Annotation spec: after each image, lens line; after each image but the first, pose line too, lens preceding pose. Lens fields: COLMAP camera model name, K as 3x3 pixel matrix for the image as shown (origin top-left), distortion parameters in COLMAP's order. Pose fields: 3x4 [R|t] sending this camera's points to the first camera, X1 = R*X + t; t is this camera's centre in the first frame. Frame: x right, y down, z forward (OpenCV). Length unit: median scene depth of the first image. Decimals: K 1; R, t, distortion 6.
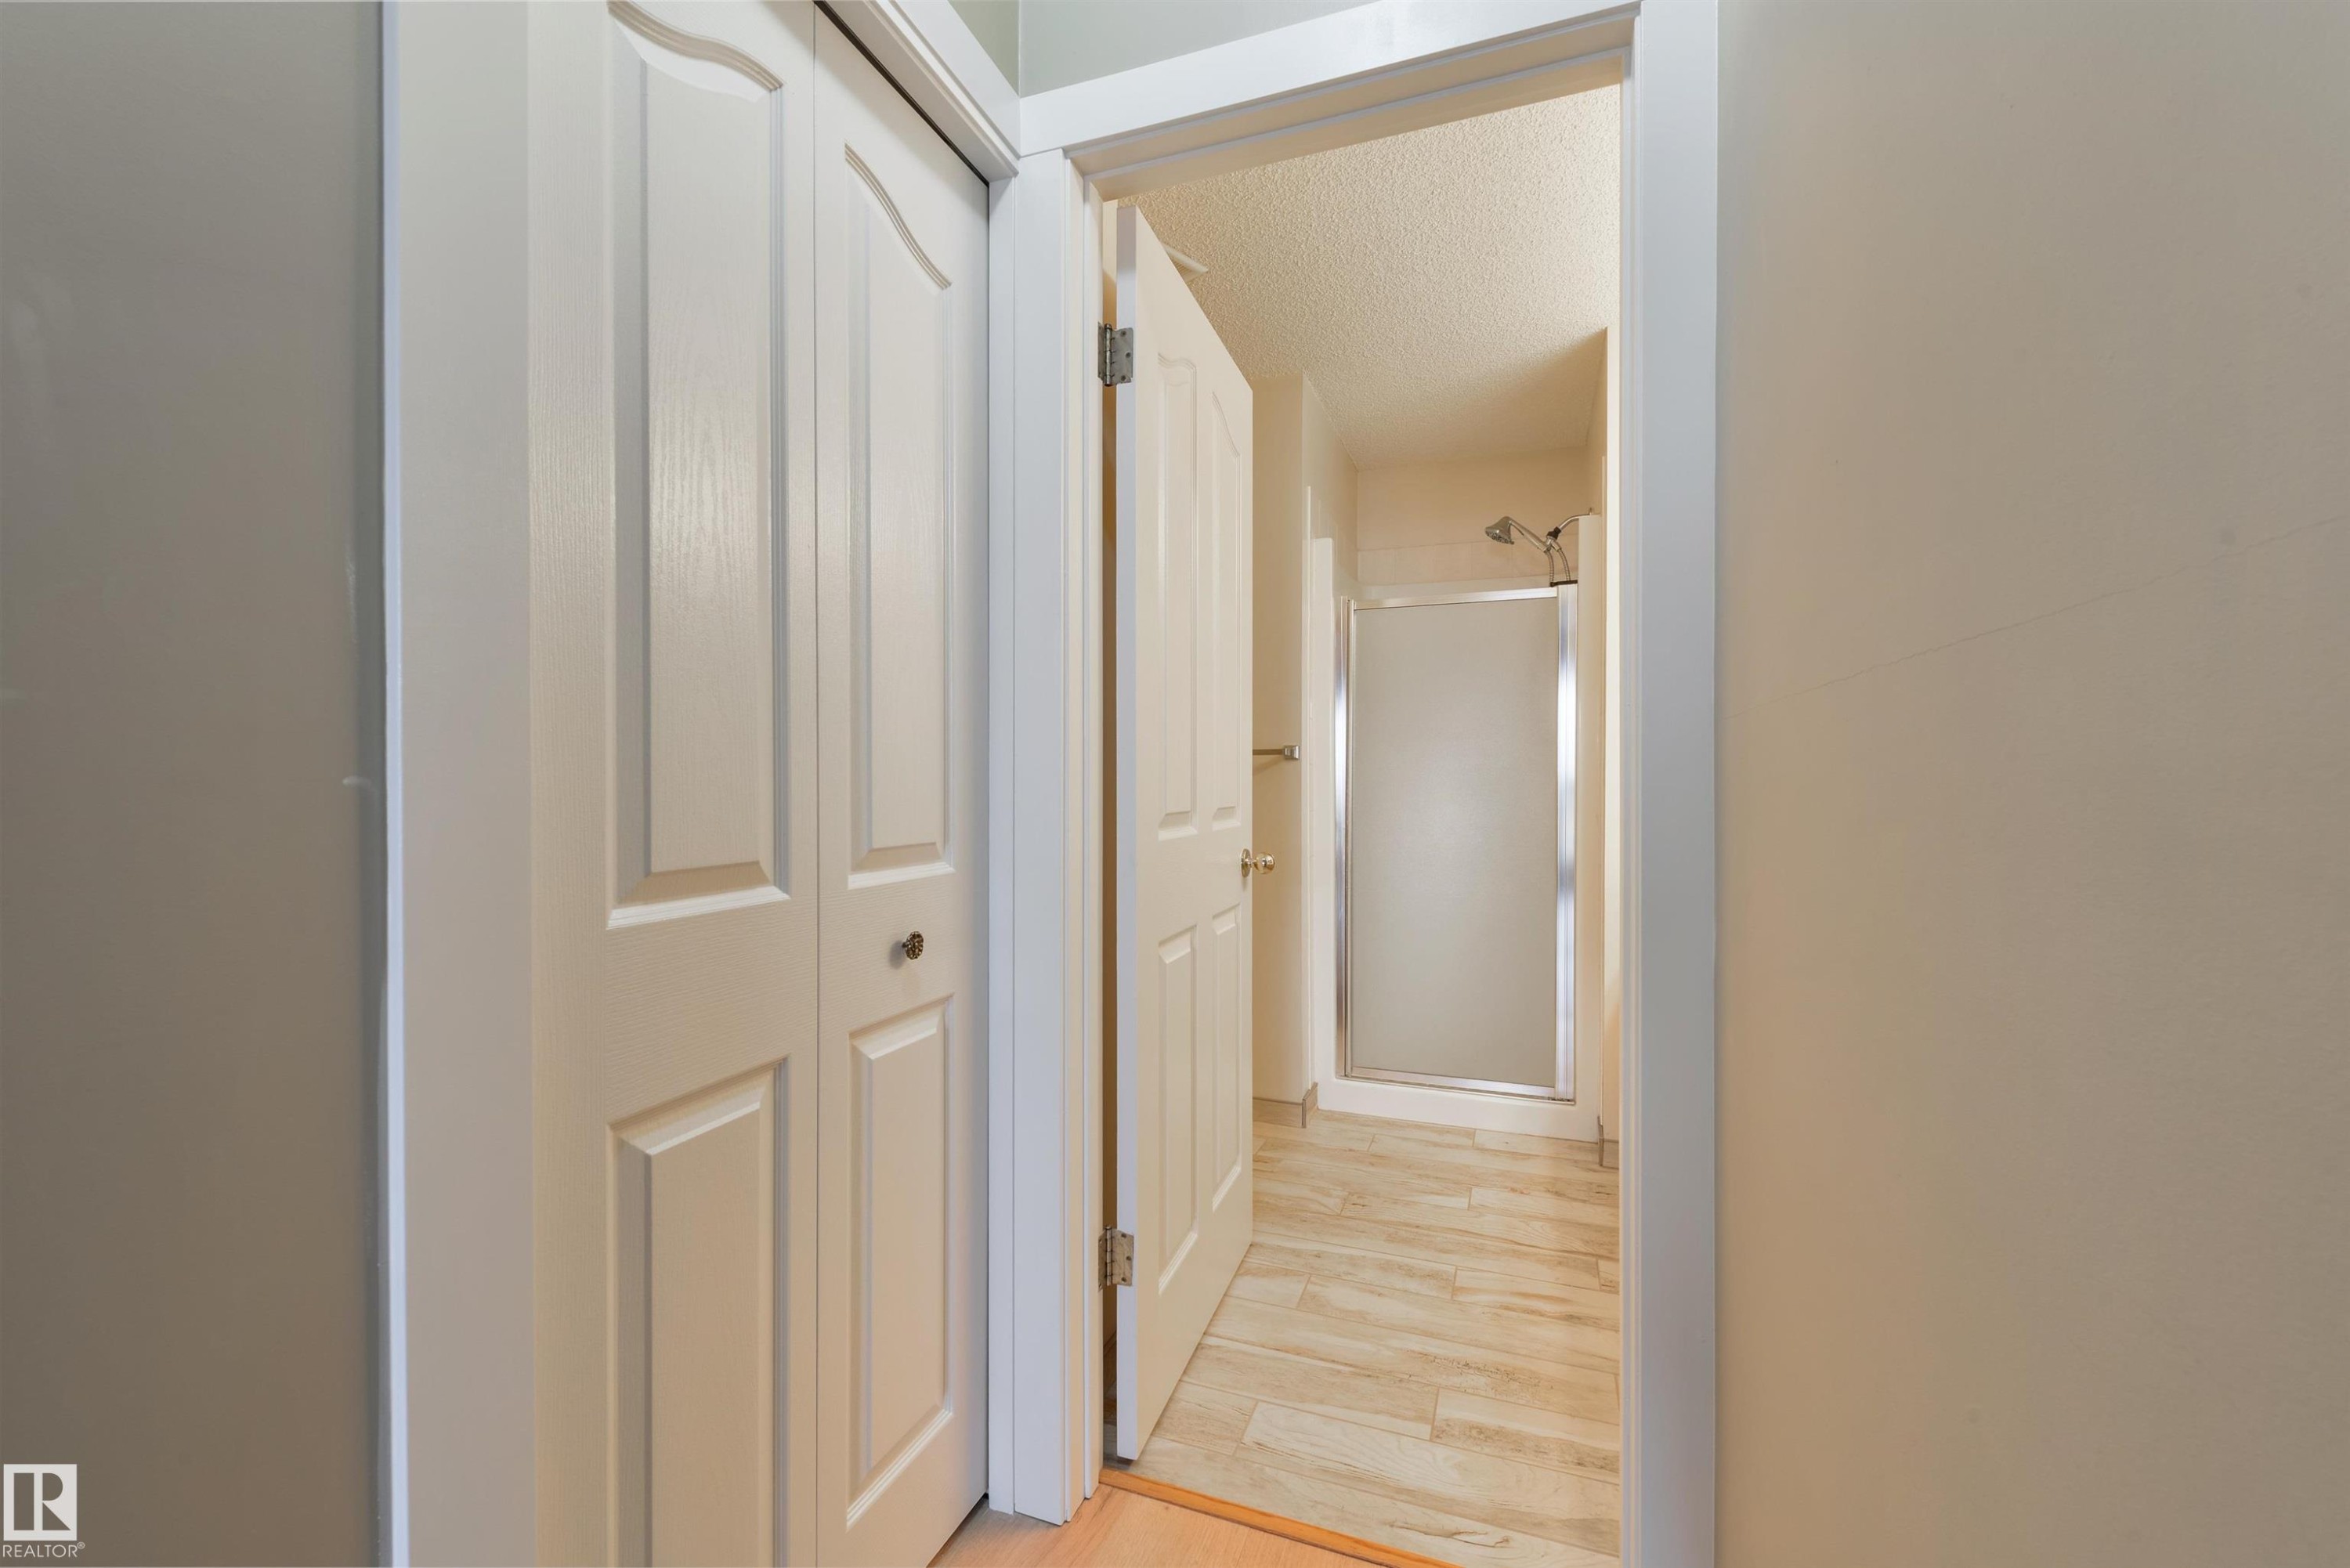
lens RADIAL K [[927.8, 0, 1196.1], [0, 927.8, 778.4], [0, 0, 1]] dist [0.001537, -0.000339]
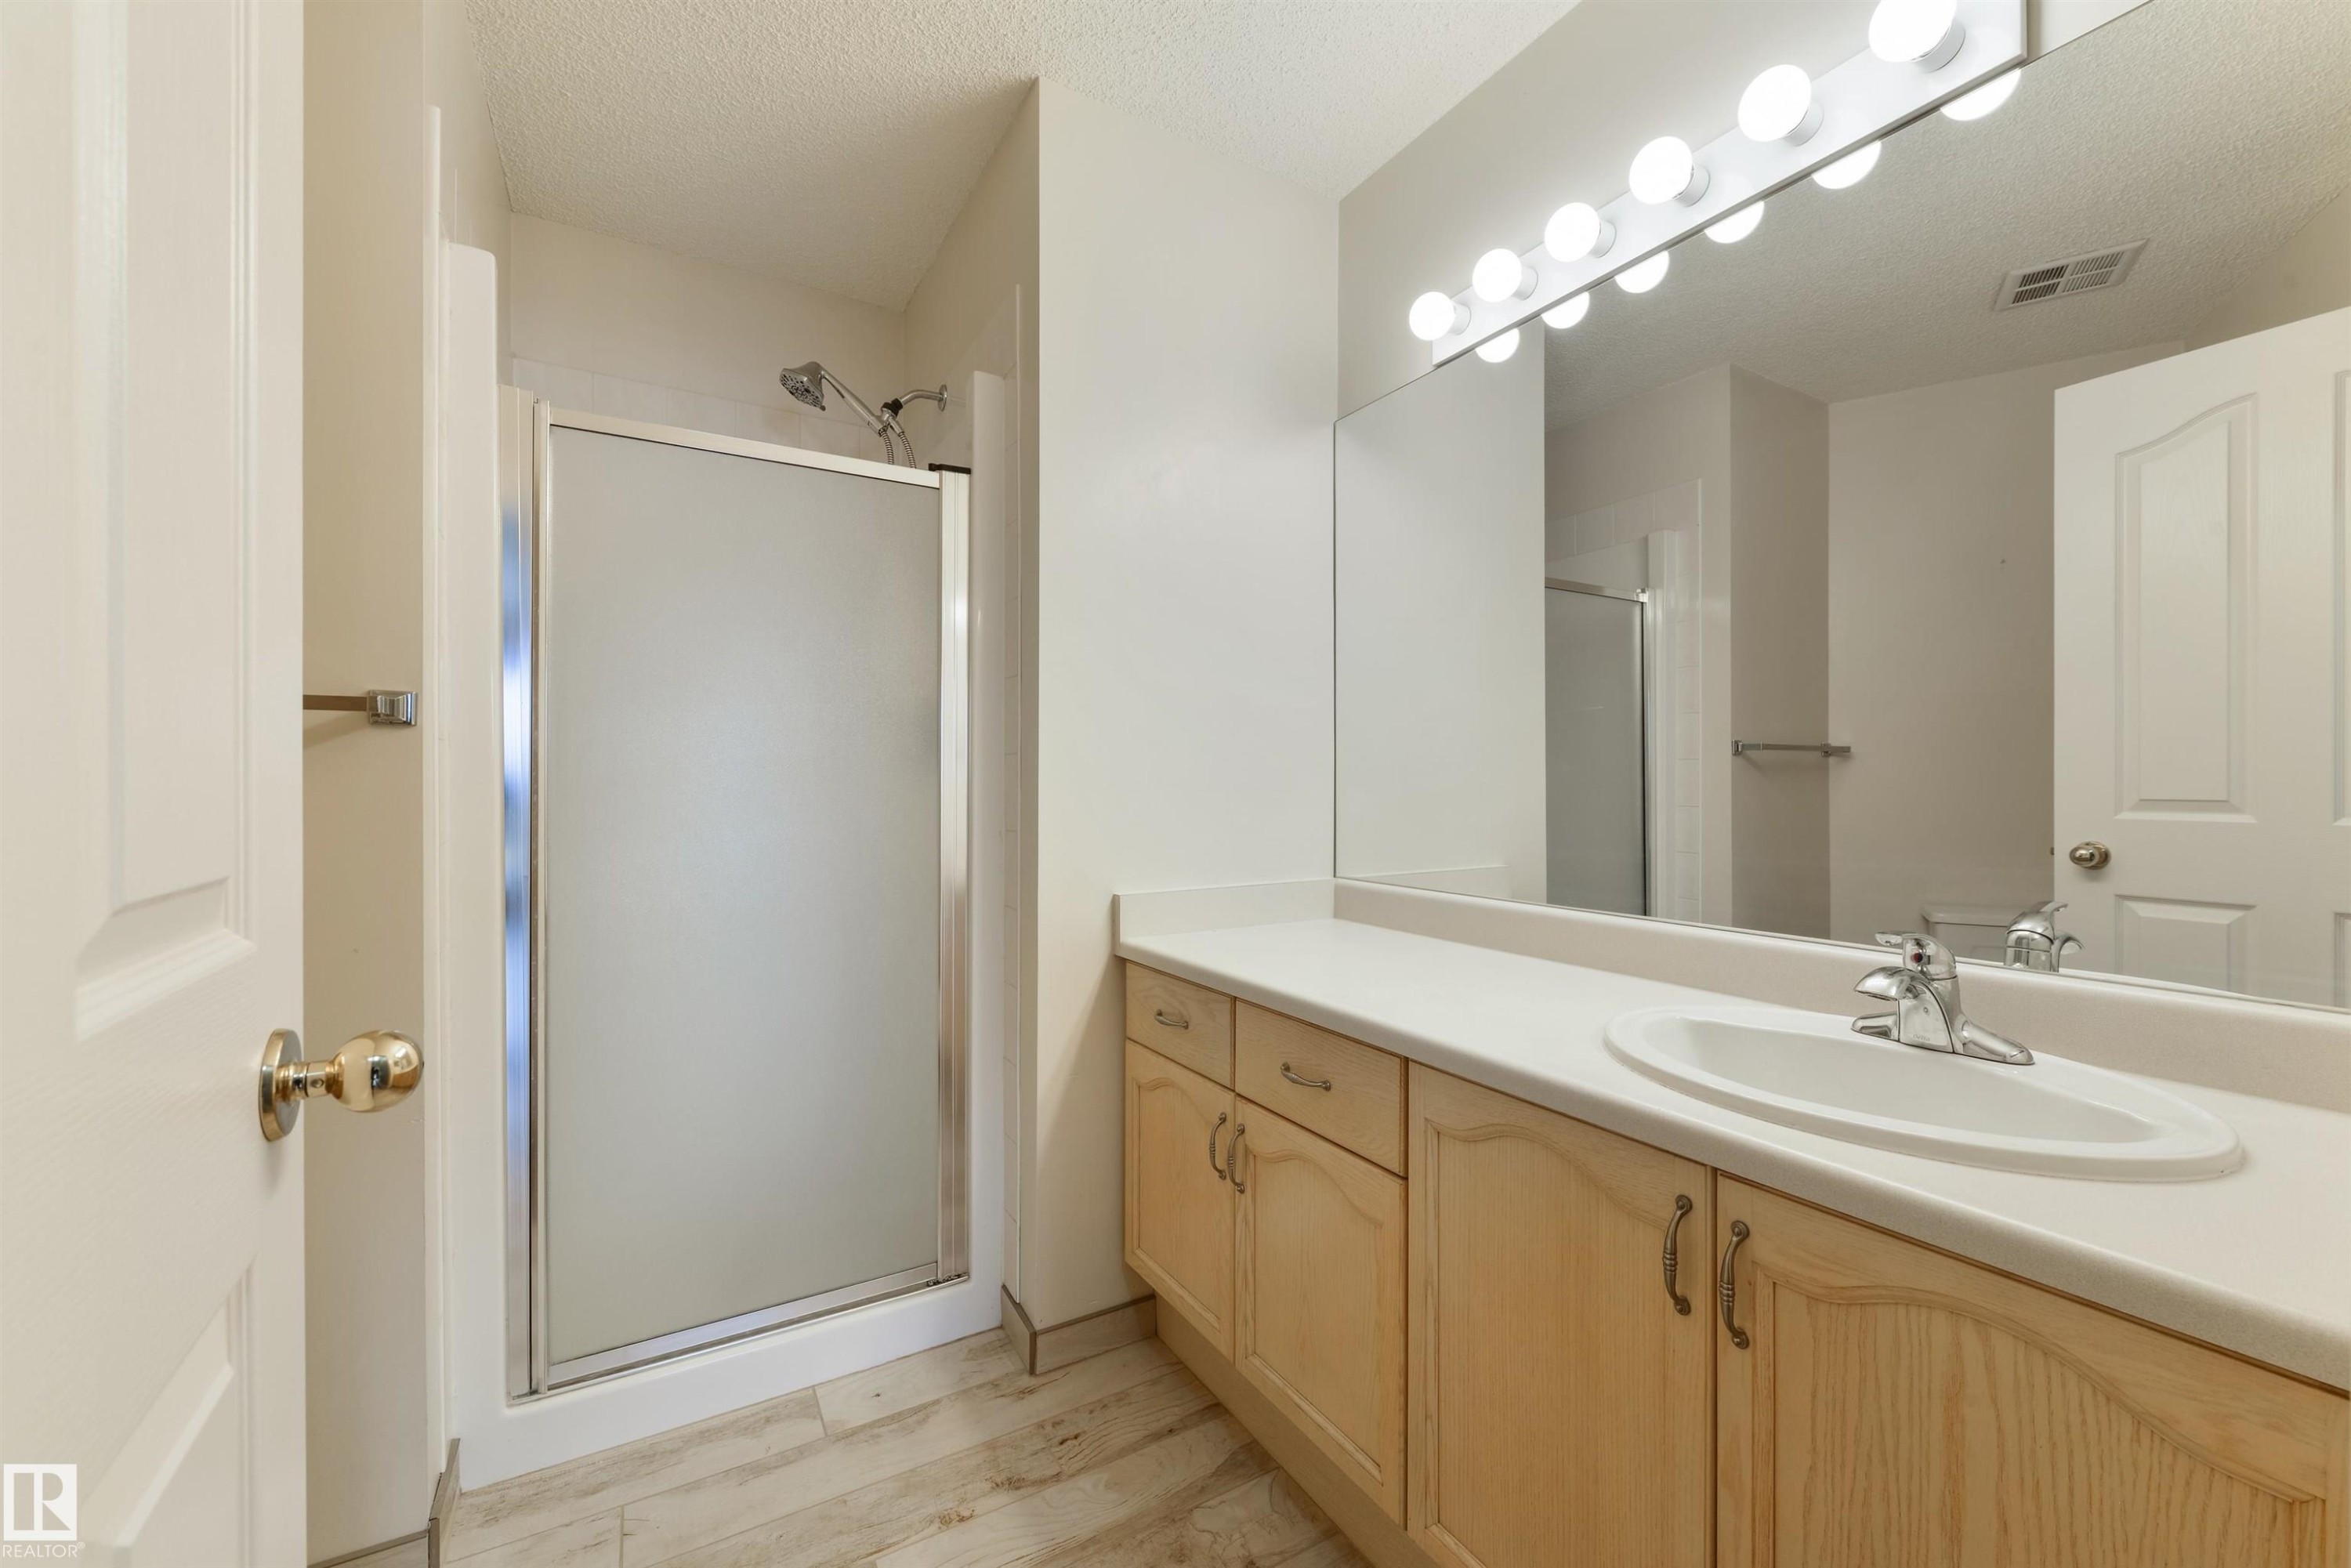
lens RADIAL K [[914.4, 0, 1175.5], [0, 914.4, 784.0], [0, 0, 1]] dist [0.000069, -0.000364]
pose [[0.641251, -0.004212, 0.767320, 0.014191], [0.002293, 0.999991, 0.003574, 0.004833], [-0.767328, -0.000532, 0.641254, 0.502496]]
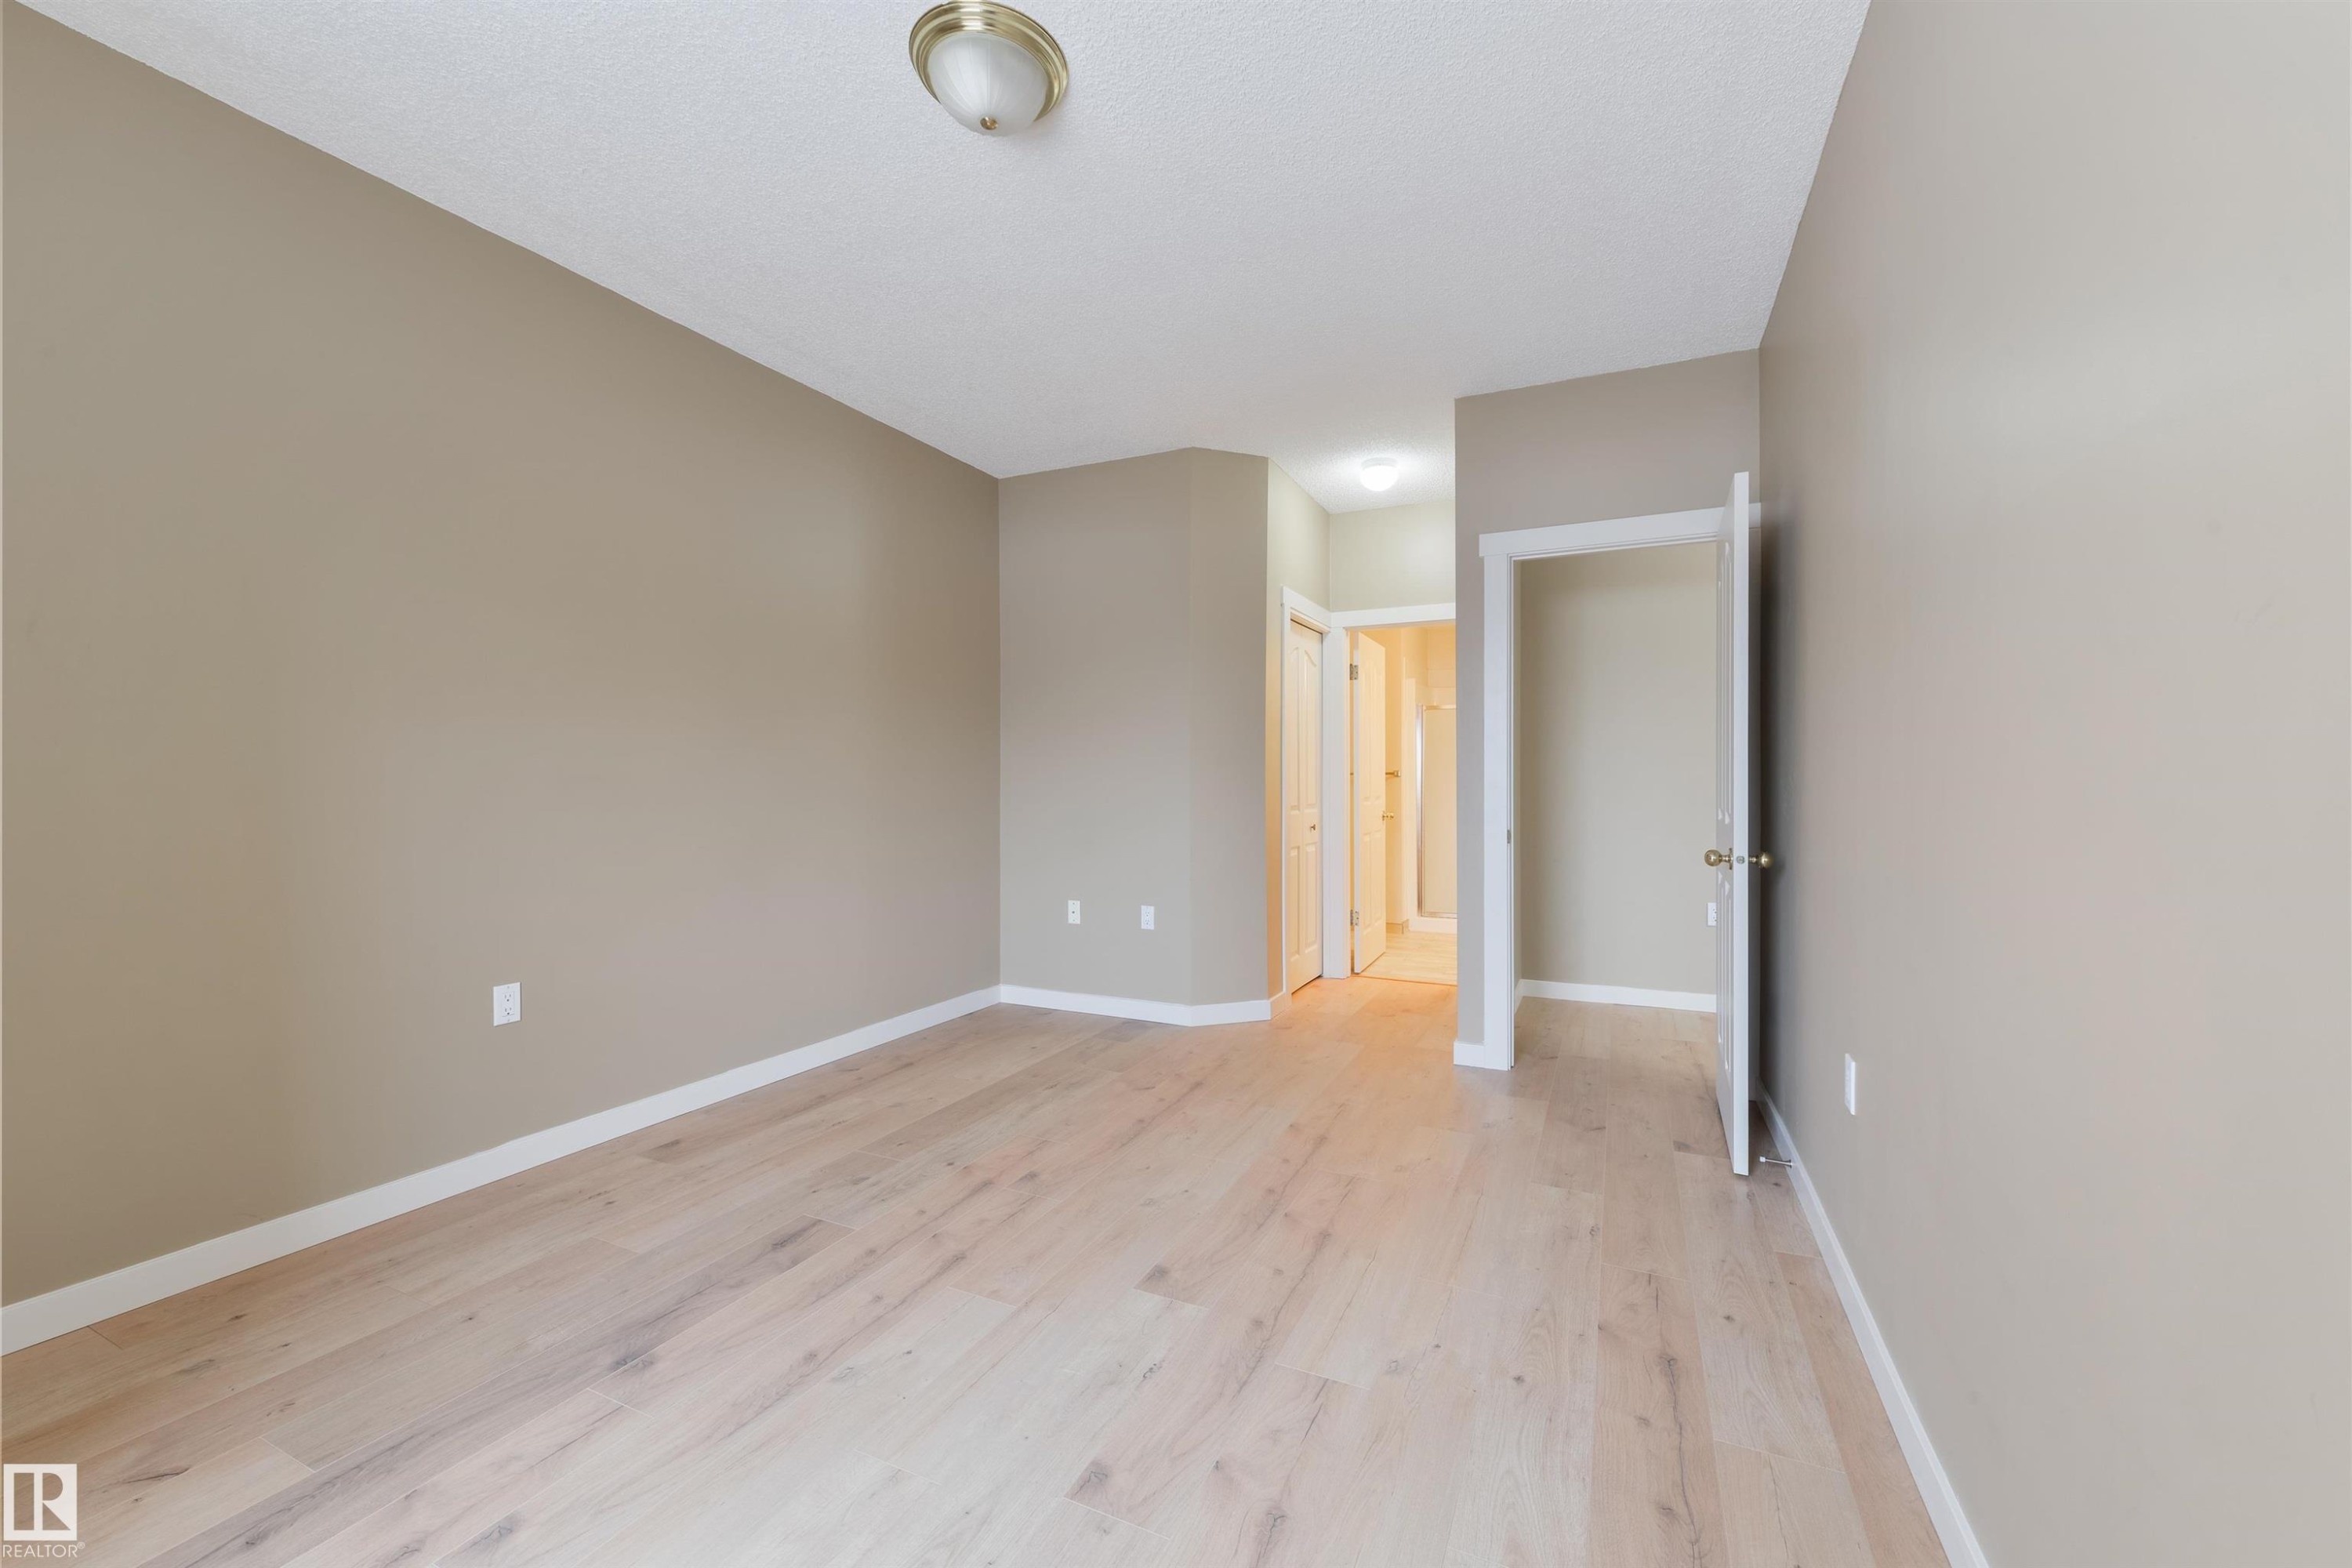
lens RADIAL K [[928.6, 0, 1197.2], [0, 928.6, 778.4], [0, 0, 1]] dist [0.001537, -0.000339]
pose [[0.996133, -0.006674, -0.087604, -0.213177], [0.007218, 0.999957, 0.005891, -0.035088], [0.087561, -0.006500, 0.996138, -1.520176]]
